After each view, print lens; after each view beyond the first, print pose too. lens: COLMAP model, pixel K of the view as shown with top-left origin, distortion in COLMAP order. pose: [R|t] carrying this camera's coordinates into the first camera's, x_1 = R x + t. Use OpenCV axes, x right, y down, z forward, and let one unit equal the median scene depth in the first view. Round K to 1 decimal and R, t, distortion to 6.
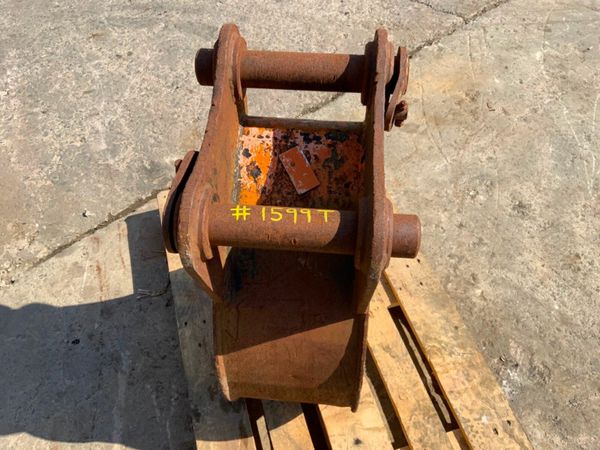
lens RADIAL K [[497.3, 0, 300.0], [0, 497.3, 226.7], [0, 0, 1]] dist [0.059813, -0.108767]
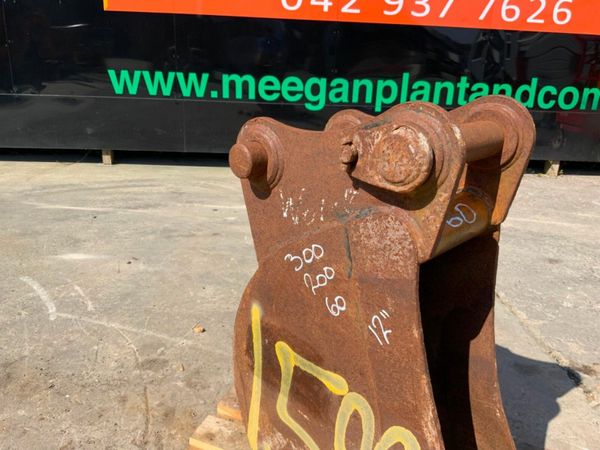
lens RADIAL K [[497.3, 0, 300.0], [0, 497.3, 226.7], [0, 0, 1]] dist [0.059813, -0.108767]
pose [[-0.612505, 0.242805, -0.752252, 0.426192], [-0.636529, 0.412759, 0.651507, -0.307639], [0.468688, 0.877881, -0.098265, 0.539285]]
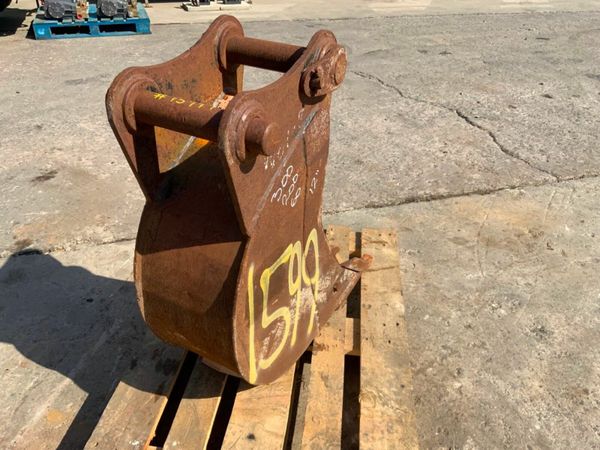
lens RADIAL K [[497.3, 0, 300.0], [0, 497.3, 226.7], [0, 0, 1]] dist [0.059813, -0.108767]
pose [[0.919095, 0.251870, -0.303030, 0.291550], [-0.336406, 0.901999, -0.270609, 0.212898], [0.205174, 0.350656, 0.913753, -0.020321]]
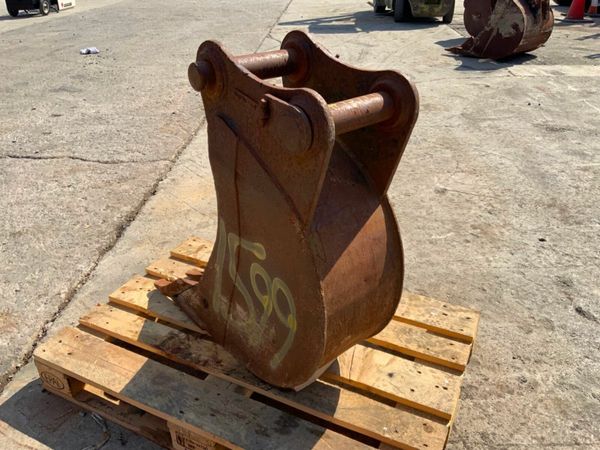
lens RADIAL K [[497.3, 0, 300.0], [0, 497.3, 226.7], [0, 0, 1]] dist [0.059813, -0.108767]
pose [[0.685303, -0.336461, 0.645874, -0.476854], [0.564768, 0.805459, -0.179650, 0.179317], [-0.459779, 0.487883, 0.742006, 0.060583]]
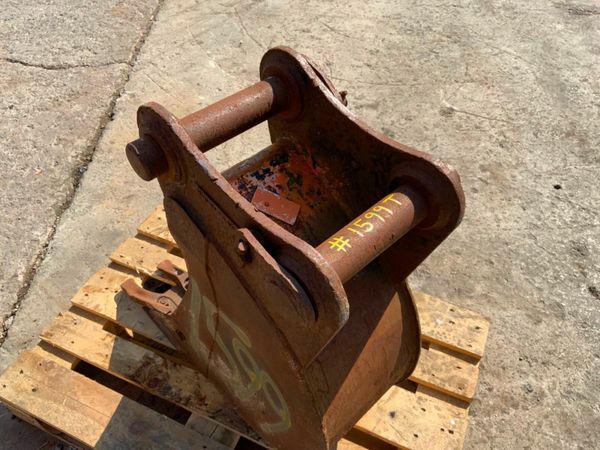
lens RADIAL K [[504.1, 0, 298.7], [0, 504.1, 224.2], [0, 0, 1]] dist [0.001991, -0.020981]
pose [[0.657847, -0.535257, 0.529846, -0.262540], [0.579388, 0.809134, 0.098041, -0.079605], [-0.481194, 0.242490, 0.842408, 0.082154]]
